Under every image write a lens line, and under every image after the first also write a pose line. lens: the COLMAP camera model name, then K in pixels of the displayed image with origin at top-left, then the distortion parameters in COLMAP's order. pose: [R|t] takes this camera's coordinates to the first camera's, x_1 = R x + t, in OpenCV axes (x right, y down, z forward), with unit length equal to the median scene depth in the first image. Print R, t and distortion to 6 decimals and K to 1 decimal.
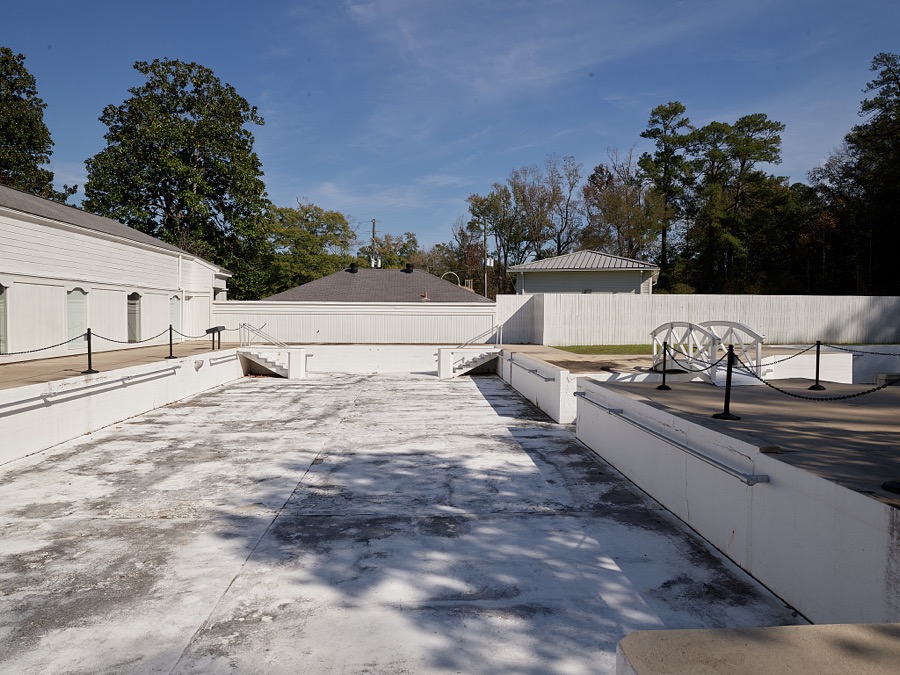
lens RADIAL K [[604.4, 0, 450.0], [0, 604.4, 337.5], [0, 0, 1]] dist [0.000149, -0.002095]
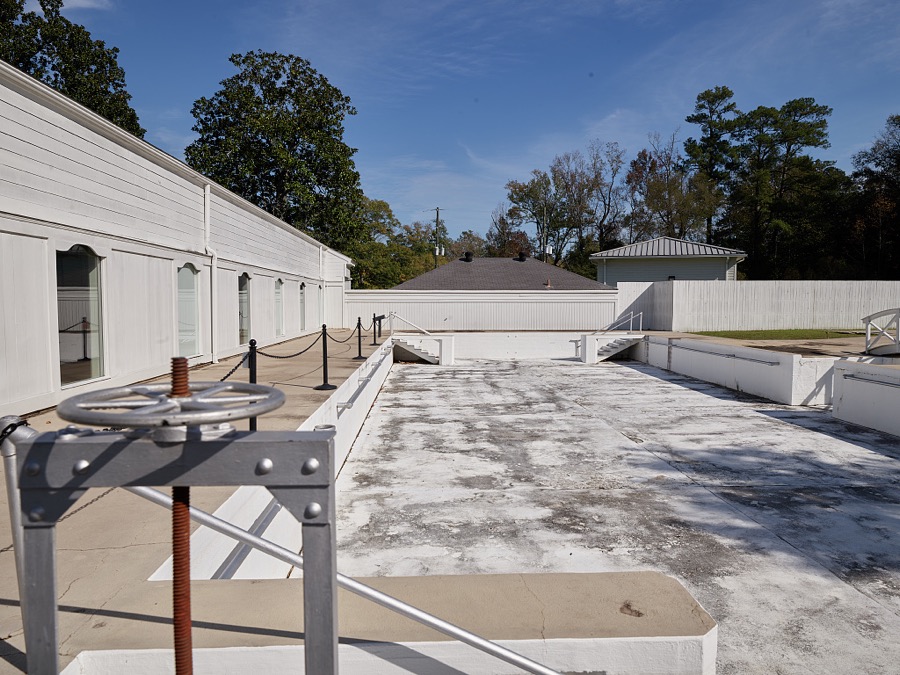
lens RADIAL K [[604.4, 0, 450.0], [0, 604.4, 337.5], [0, 0, 1]] dist [0.000149, -0.002095]
pose [[0.999910, -0.005133, -0.012359, -0.132460], [0.005394, 0.999761, 0.021184, -0.000352], [0.012247, -0.021249, 0.999699, -0.017814]]
